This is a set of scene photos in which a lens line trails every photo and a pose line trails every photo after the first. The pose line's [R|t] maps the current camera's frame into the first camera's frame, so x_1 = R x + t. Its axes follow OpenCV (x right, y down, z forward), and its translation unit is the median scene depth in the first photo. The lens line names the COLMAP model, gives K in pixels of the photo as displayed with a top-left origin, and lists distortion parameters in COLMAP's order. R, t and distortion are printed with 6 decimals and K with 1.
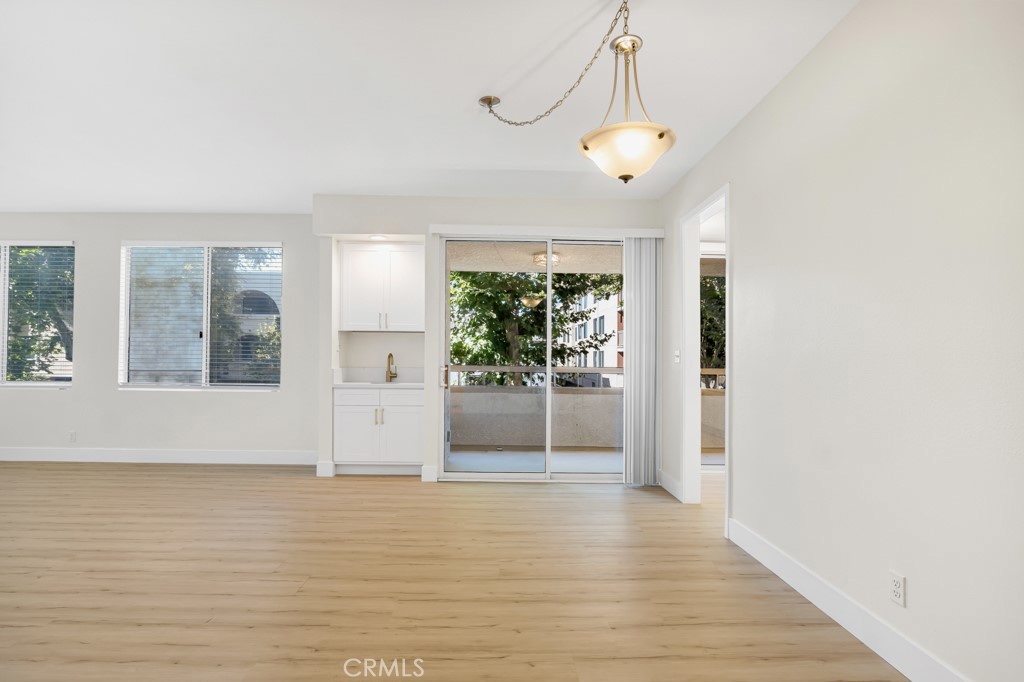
lens RADIAL K [[493.9, 0, 509.2], [0, 493.9, 342.3], [0, 0, 1]] dist [-0.020774, 0.001073]
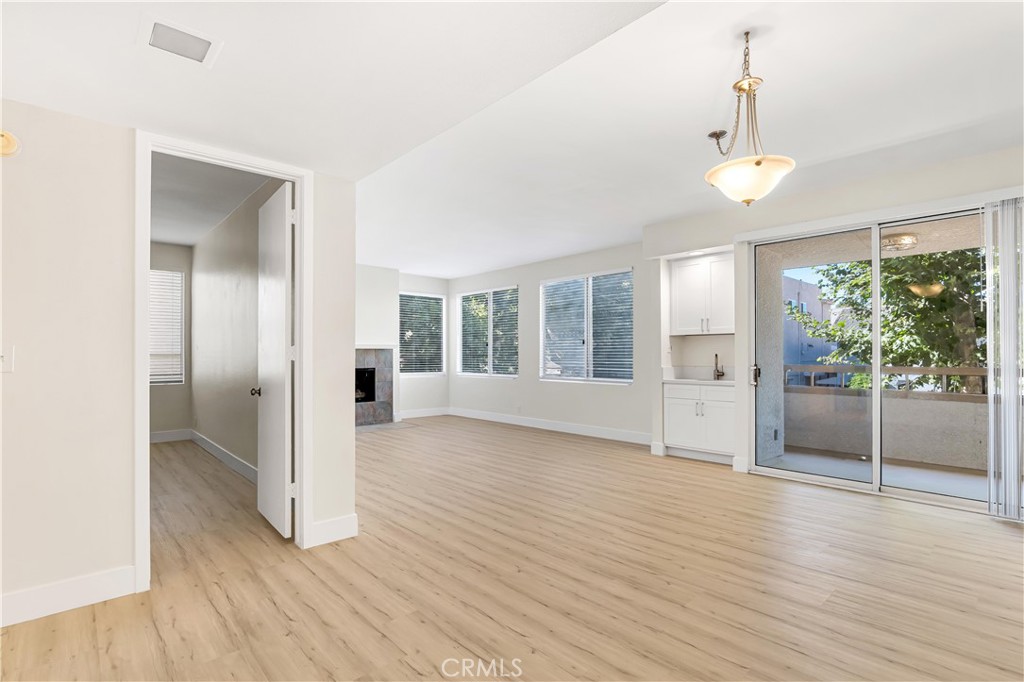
lens RADIAL K [[493.9, 0, 513.1], [0, 493.9, 349.3], [0, 0, 1]] dist [-0.020774, 0.001073]
pose [[0.664356, -0.020018, -0.747149, 0.310139], [0.028365, 0.999596, -0.001560, 0.000518], [0.746878, -0.020156, 0.664655, -0.082467]]
